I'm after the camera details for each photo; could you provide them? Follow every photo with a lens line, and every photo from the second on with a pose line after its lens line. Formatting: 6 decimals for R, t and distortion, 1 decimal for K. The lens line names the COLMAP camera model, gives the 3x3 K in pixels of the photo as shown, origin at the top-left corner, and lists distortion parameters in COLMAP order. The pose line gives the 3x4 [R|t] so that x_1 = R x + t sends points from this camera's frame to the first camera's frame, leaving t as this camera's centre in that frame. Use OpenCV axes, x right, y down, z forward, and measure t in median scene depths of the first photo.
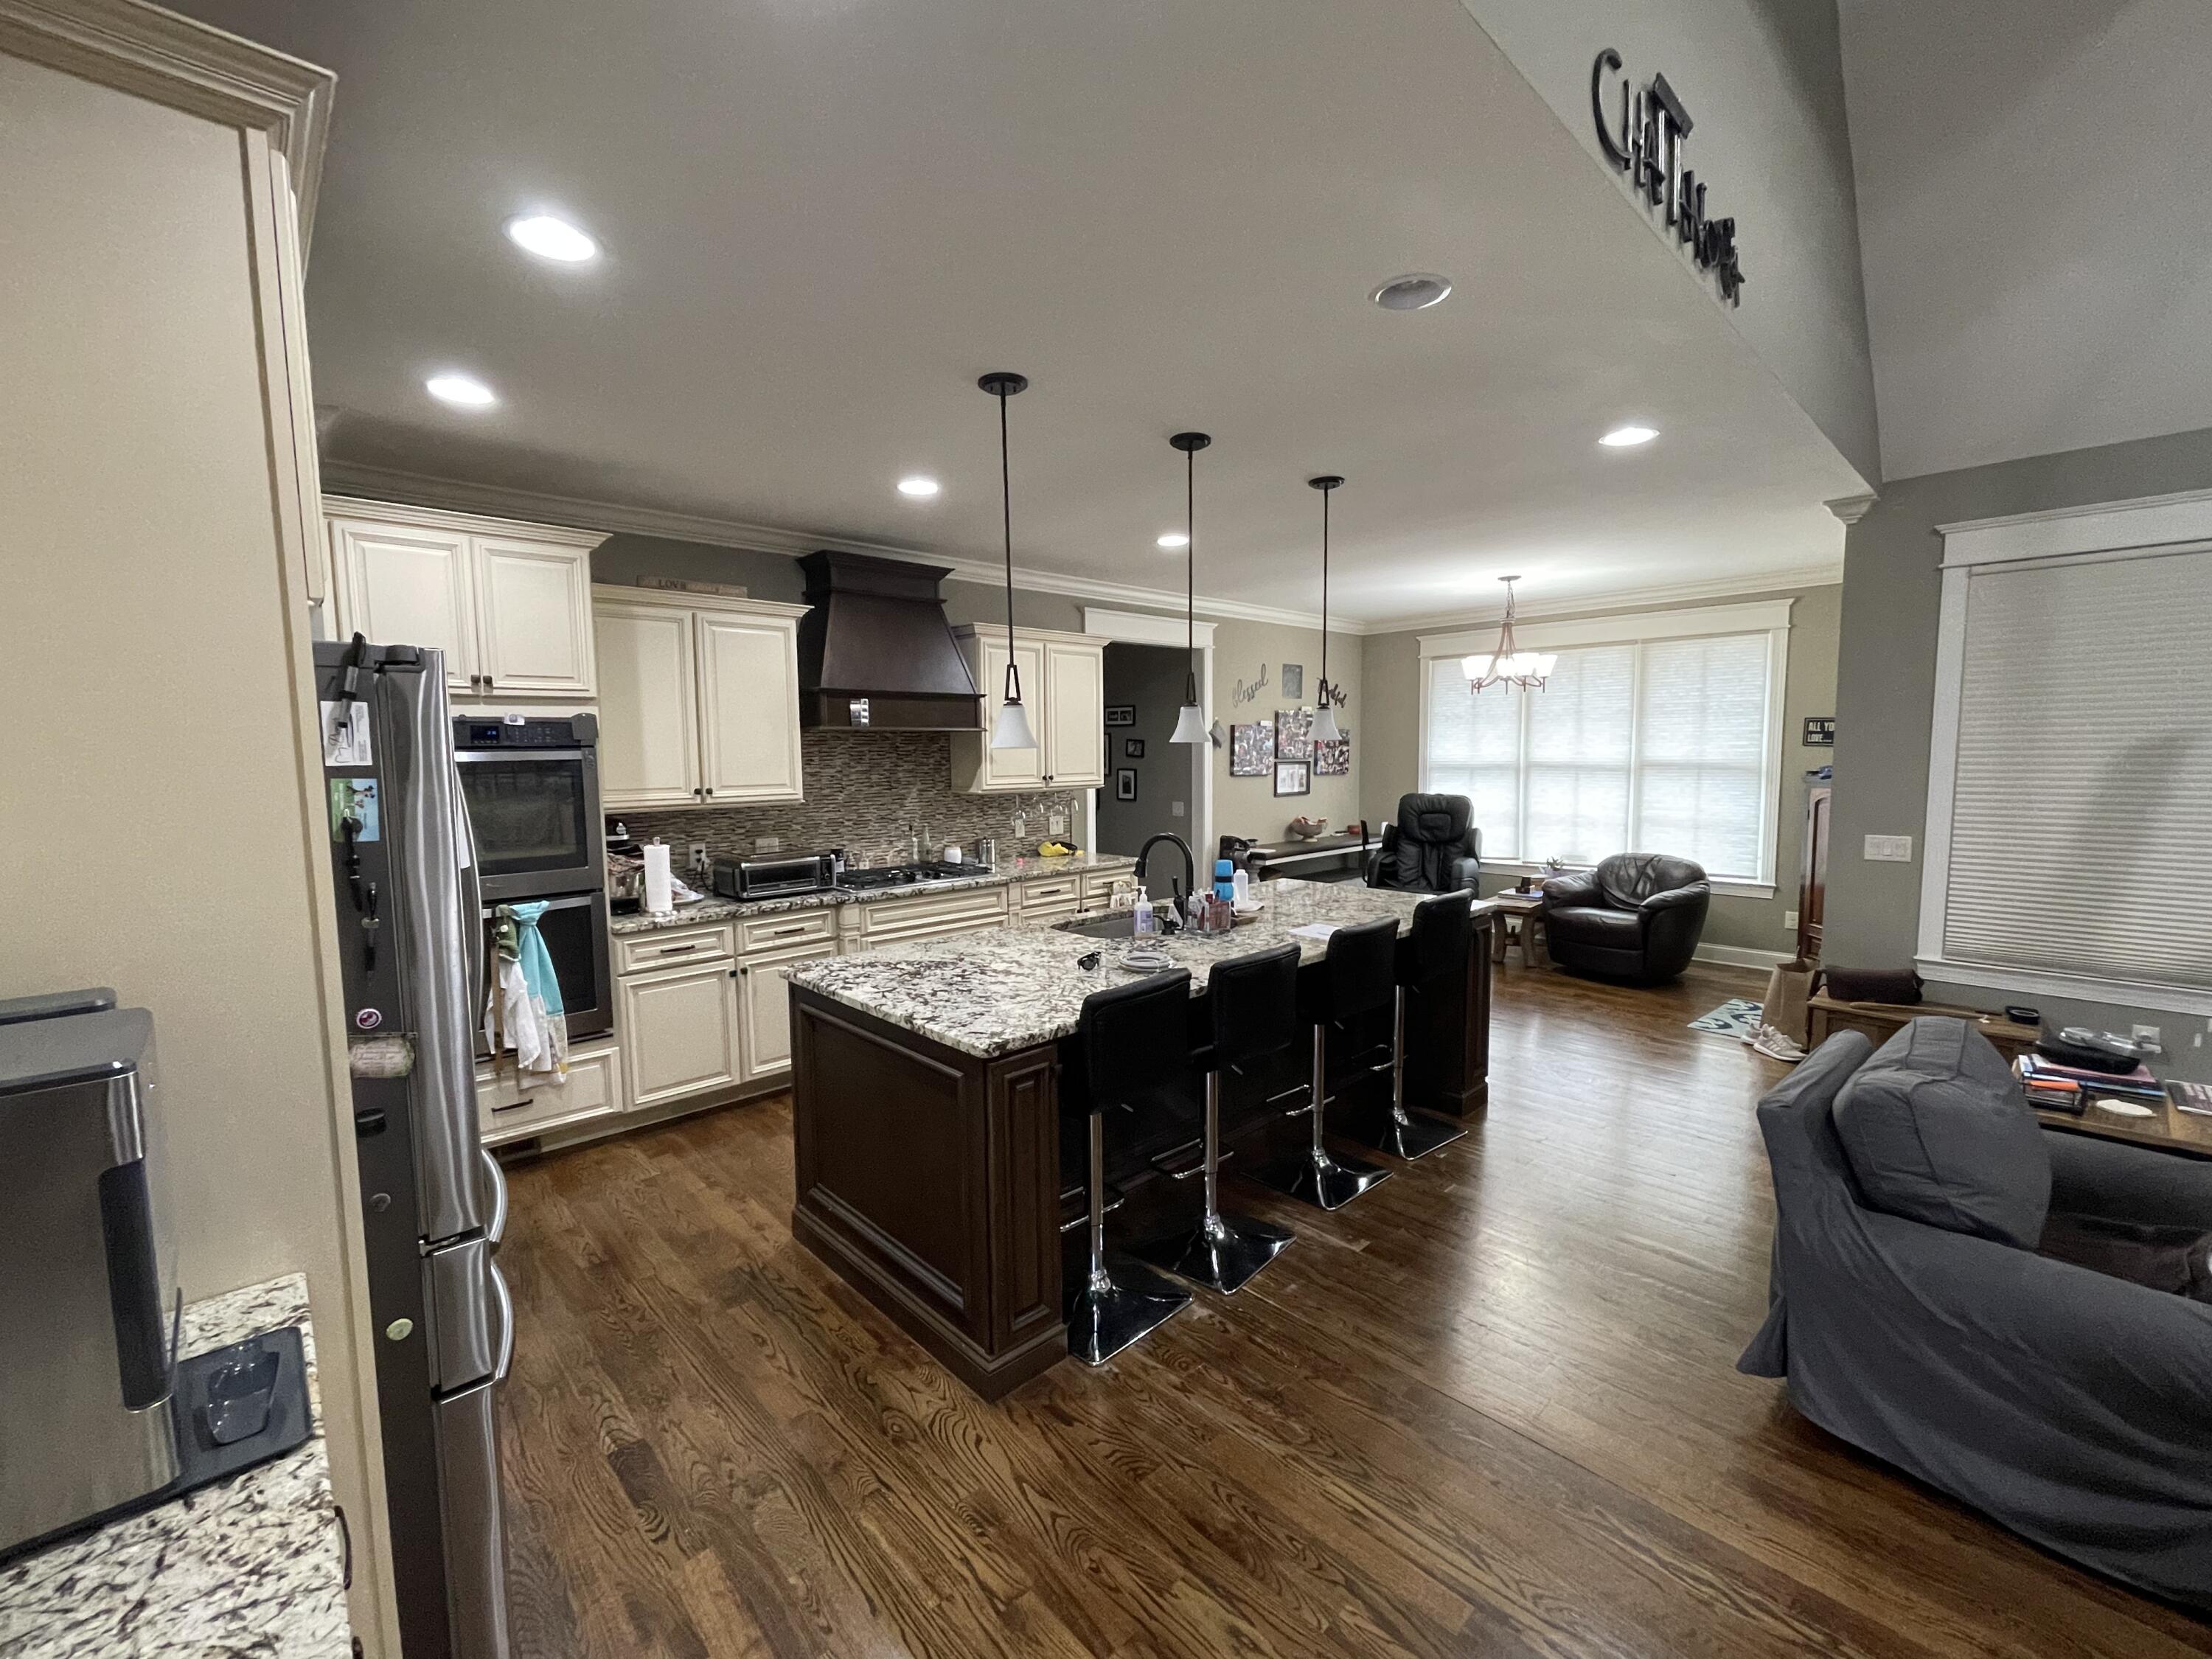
lens RADIAL K [[922.1, 0, 1091.1], [0, 922.1, 832.3], [0, 0, 1]] dist [0.000072, 0.000135]
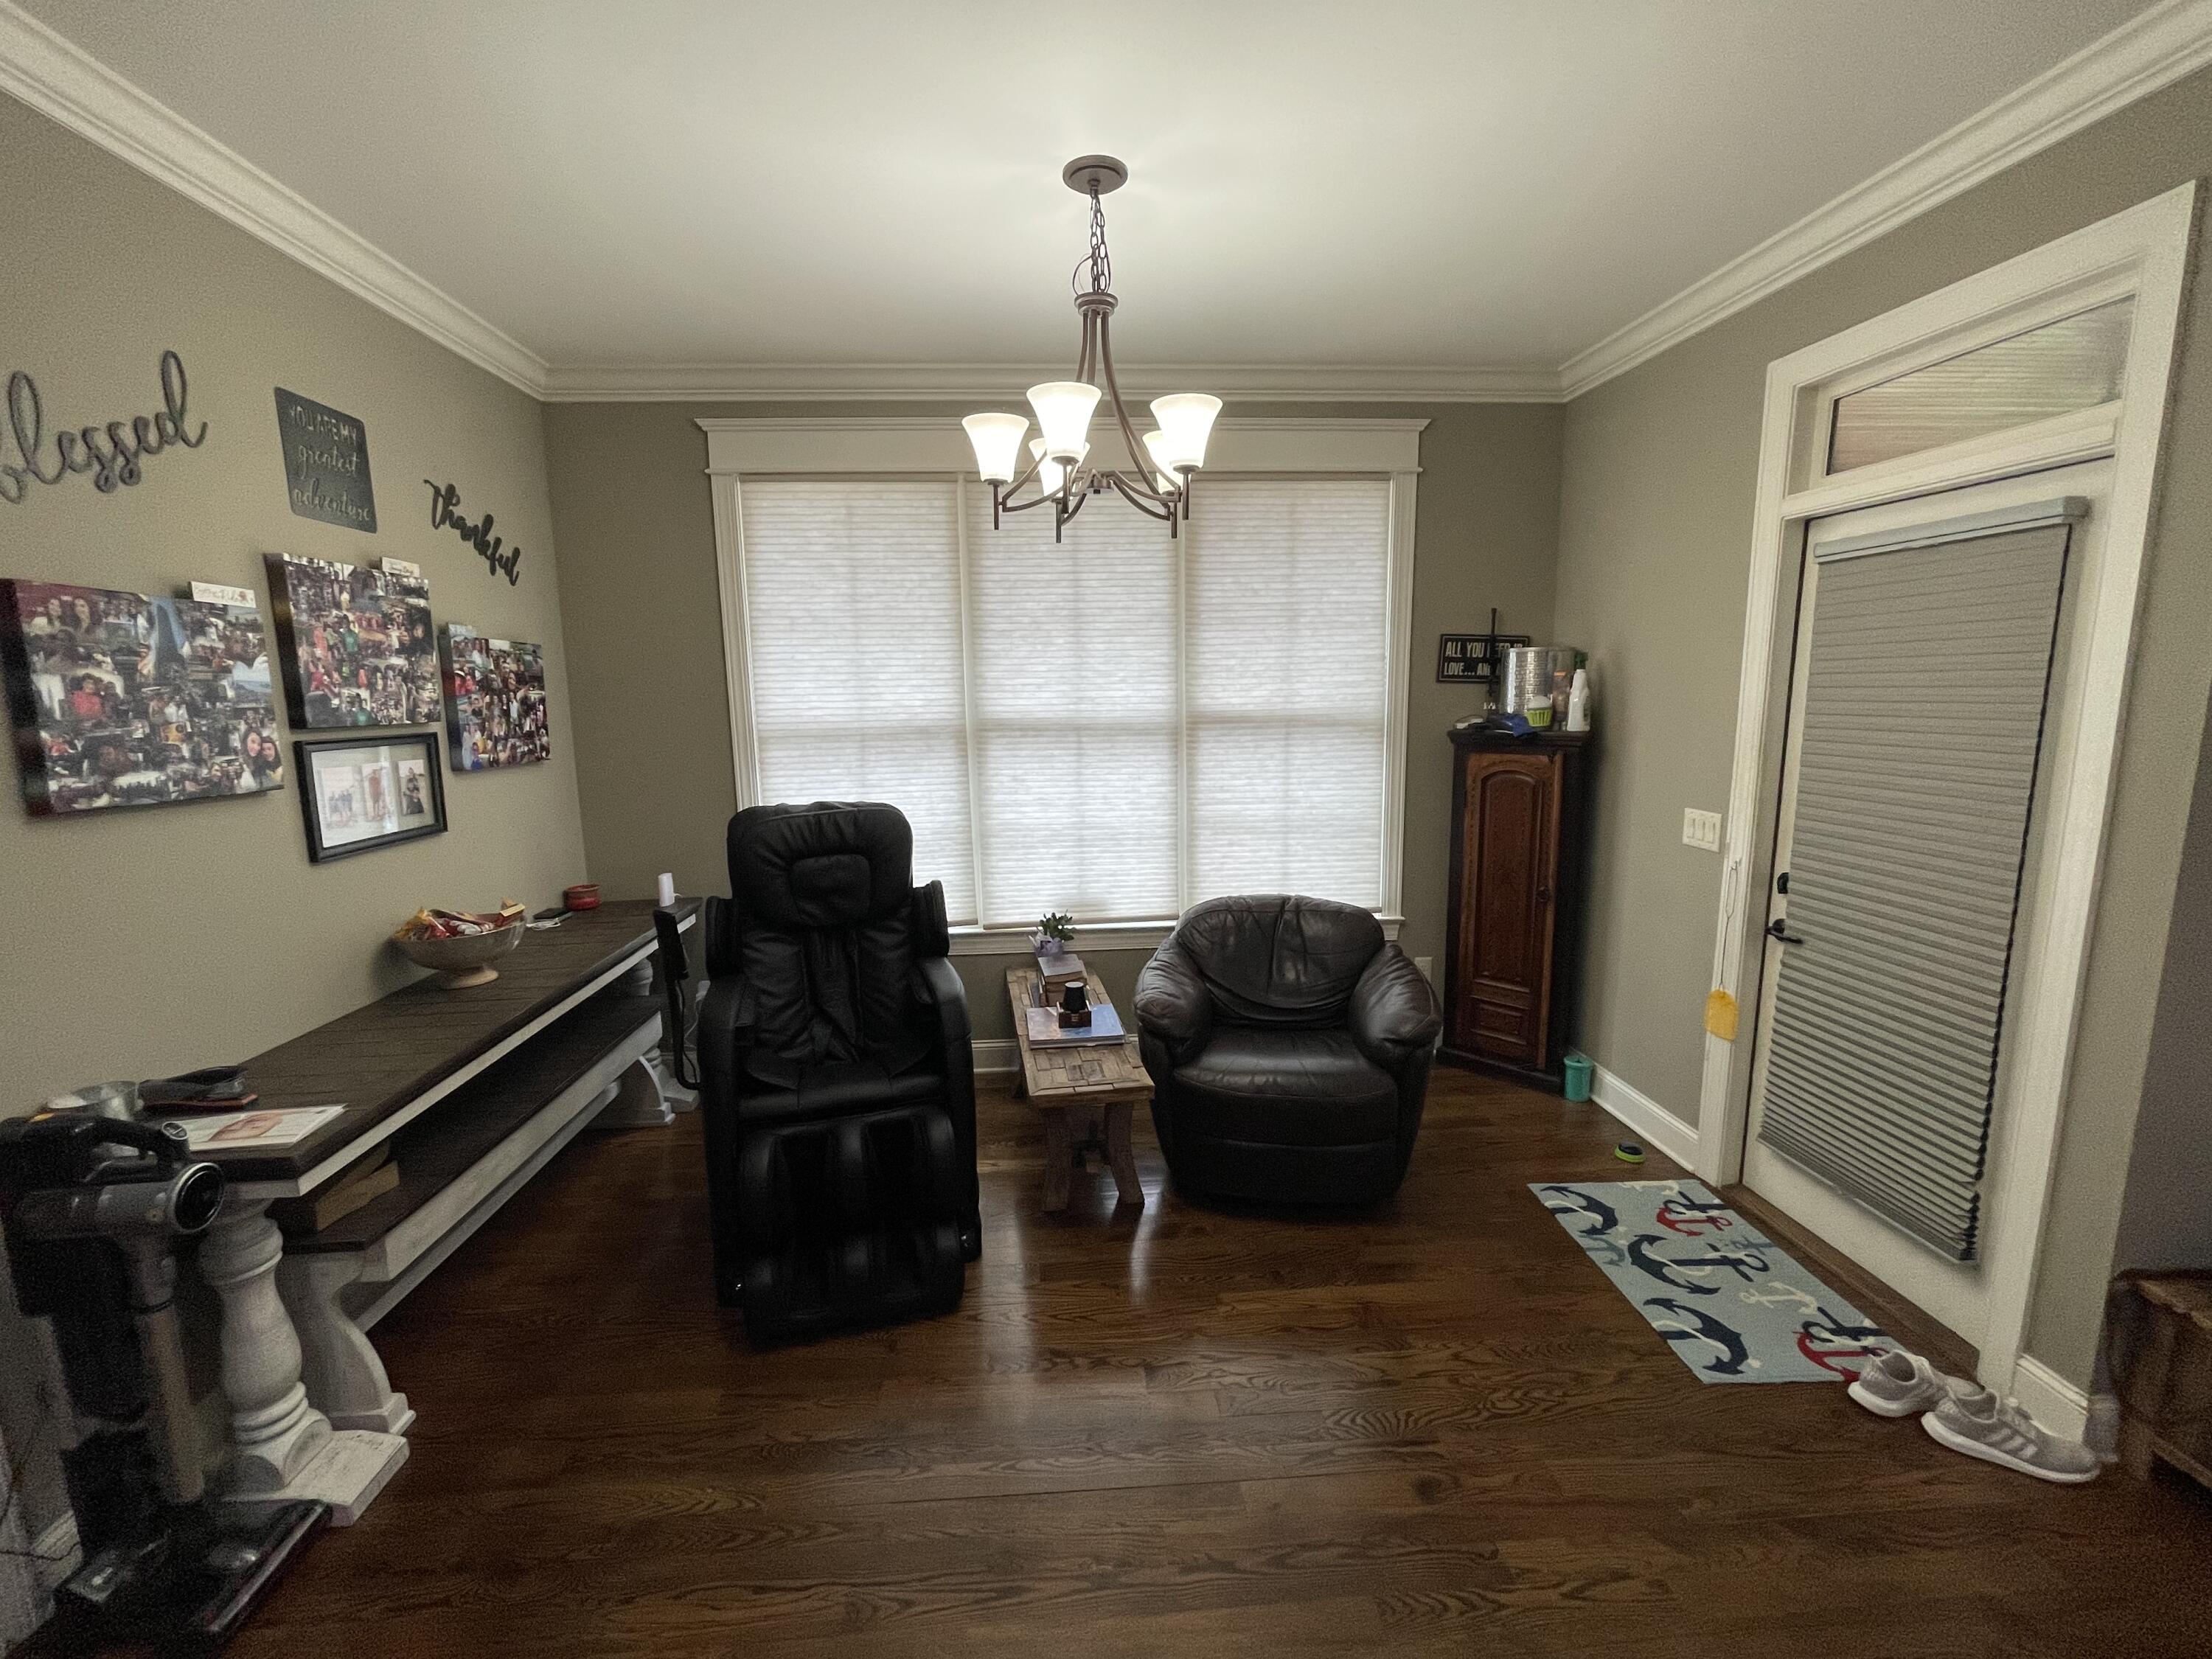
lens RADIAL K [[922.1, 0, 1091.1], [0, 922.1, 832.3], [0, 0, 1]] dist [0.000072, 0.000135]
pose [[0.634338, -0.118733, 0.763884, 0.138951], [0.079445, 0.992915, 0.088359, -0.055931], [-0.768963, 0.004637, 0.639276, 0.649570]]
